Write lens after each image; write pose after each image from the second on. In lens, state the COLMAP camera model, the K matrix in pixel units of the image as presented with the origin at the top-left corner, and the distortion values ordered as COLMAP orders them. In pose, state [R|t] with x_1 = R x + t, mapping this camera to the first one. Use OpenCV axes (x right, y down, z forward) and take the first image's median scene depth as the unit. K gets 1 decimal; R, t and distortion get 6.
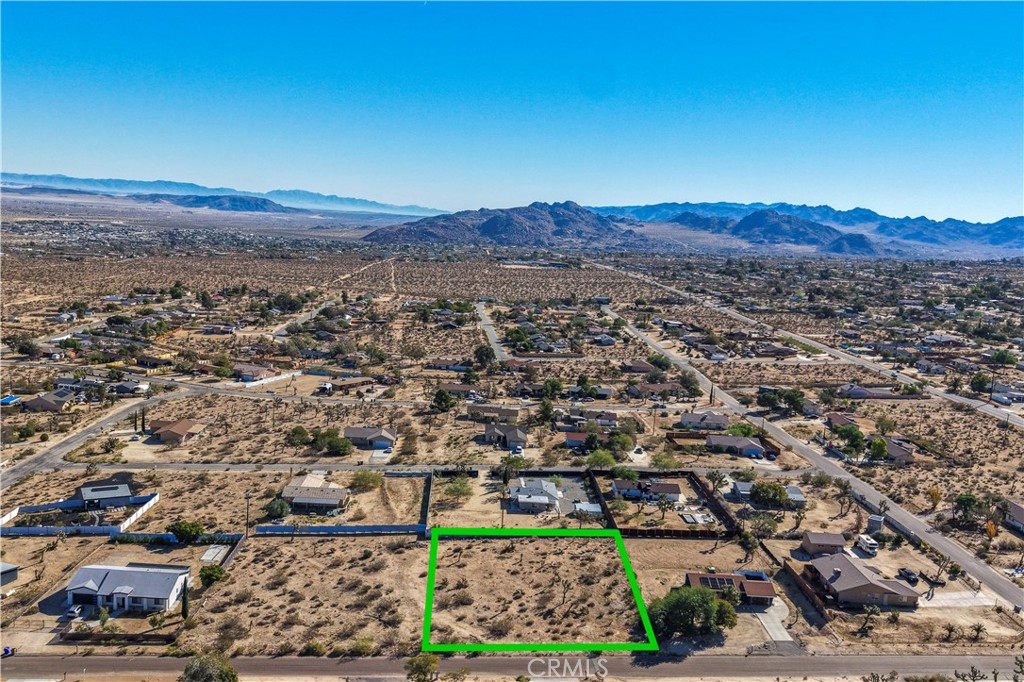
lens RADIAL K [[921.9, 0, 520.7], [0, 921.9, 339.6], [0, 0, 1]] dist [0.036353, -0.035027]
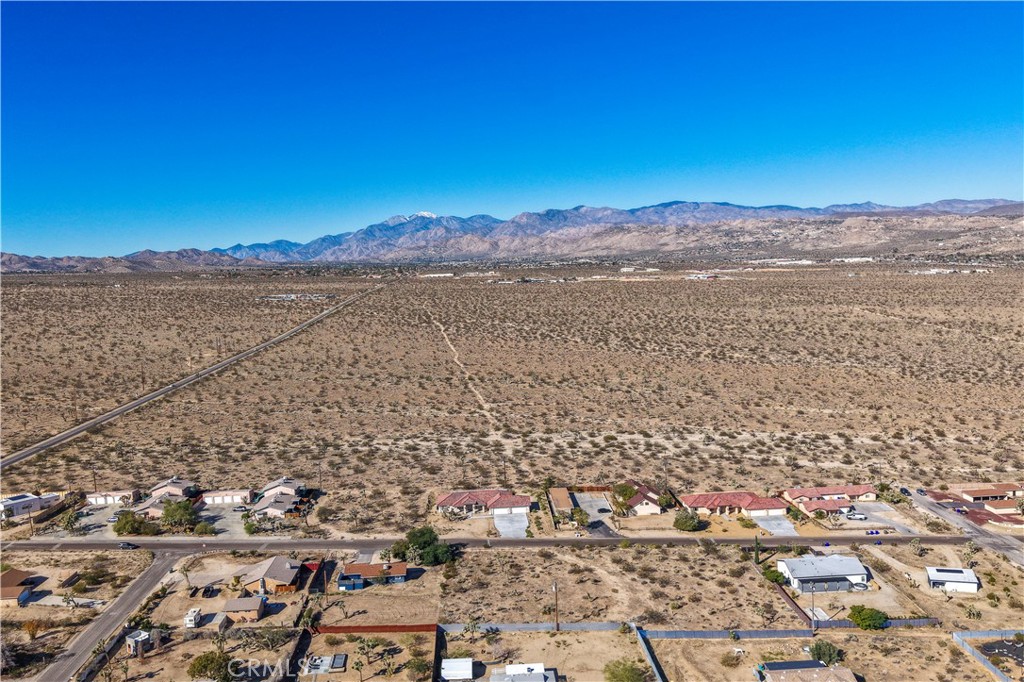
lens RADIAL K [[822.0, 0, 523.2], [0, 822.0, 336.4], [0, 0, 1]] dist [0.040965, -0.053524]
pose [[-0.999667, -0.020876, -0.015187, 0.032340], [-0.023866, 0.971602, 0.235415, -0.268125], [0.009841, 0.235699, -0.971776, 1.632013]]
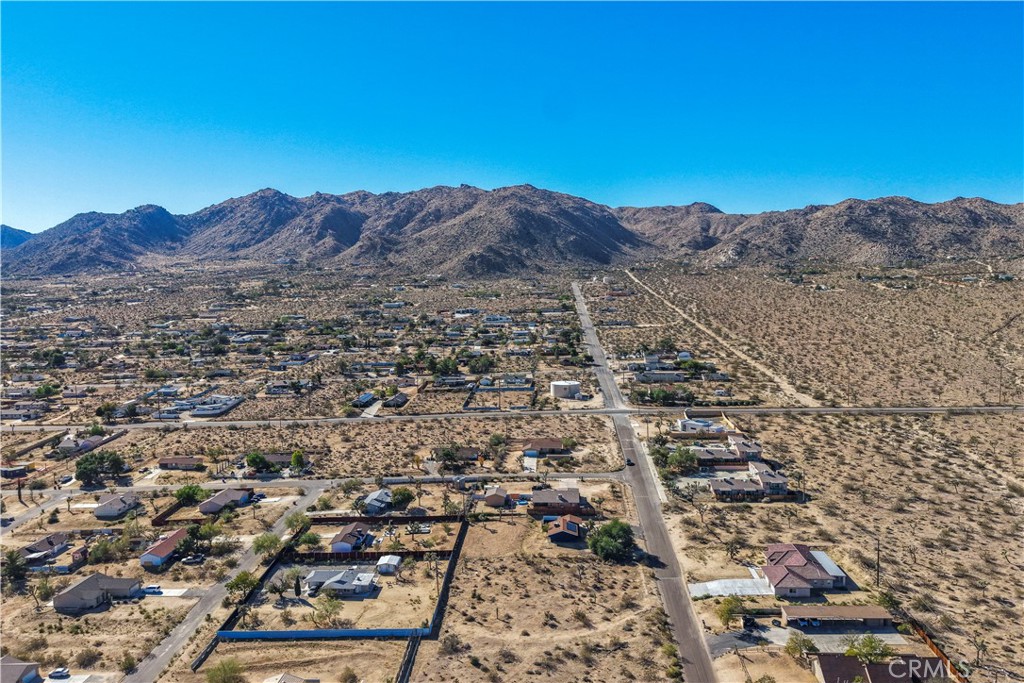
lens RADIAL K [[822.0, 0, 512.6], [0, 822.0, 340.4], [0, 0, 1]] dist [0.040965, -0.053524]
pose [[0.087181, -0.154371, 0.984159, -0.853171], [0.164105, 0.976649, 0.138656, -0.191914], [-0.982583, 0.149418, 0.110478, 0.702443]]
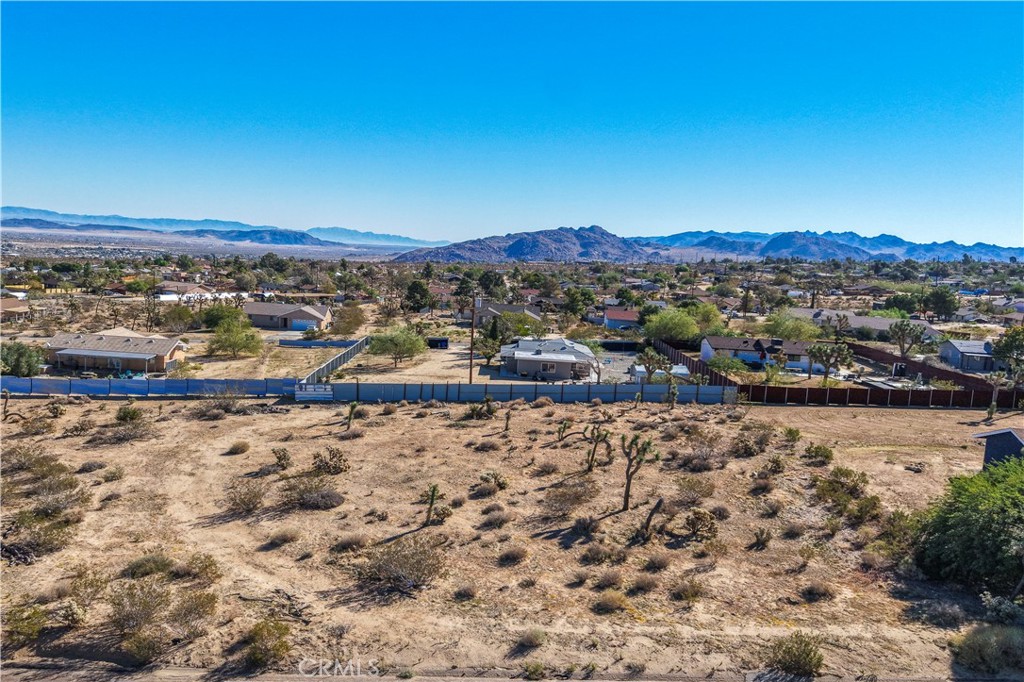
lens RADIAL K [[881.1, 0, 509.9], [0, 881.1, 342.4], [0, 0, 1]] dist [0.037276, -0.046144]
pose [[0.999085, 0.003055, -0.042654, 0.014984], [-0.004528, 0.999395, -0.034473, 0.184520], [0.042523, 0.034635, 0.998495, 0.538461]]
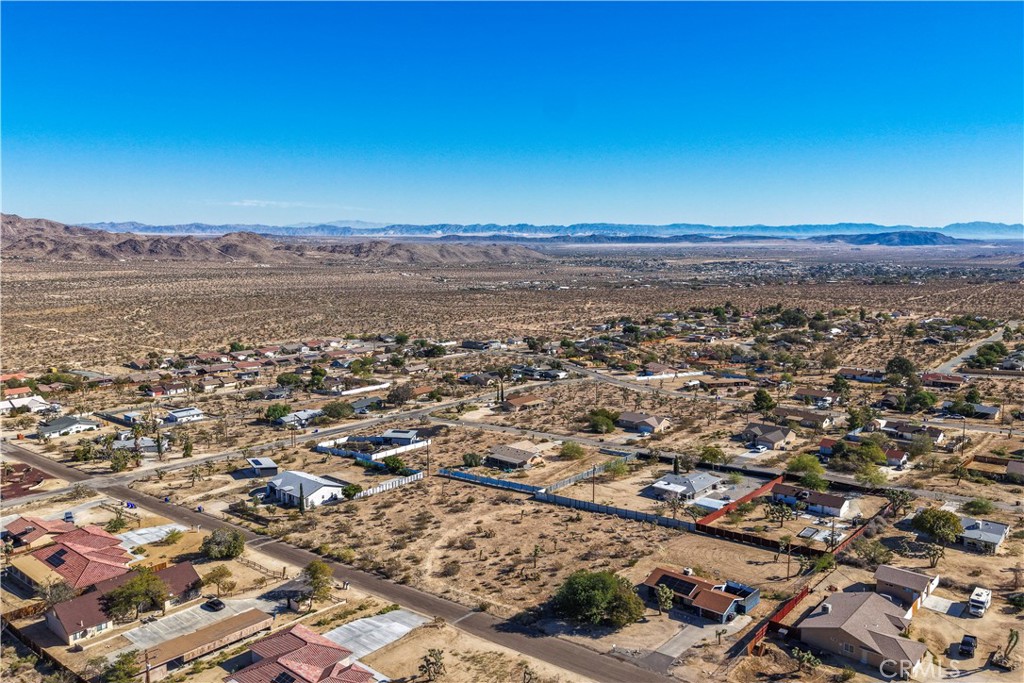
lens RADIAL K [[822.0, 0, 508.4], [0, 822.0, 341.1], [0, 0, 1]] dist [0.040965, -0.053524]
pose [[0.727379, 0.027128, -0.685700, 0.494748], [-0.047166, 0.998832, -0.010516, 0.035831], [0.684614, 0.039991, 0.727808, 0.237865]]
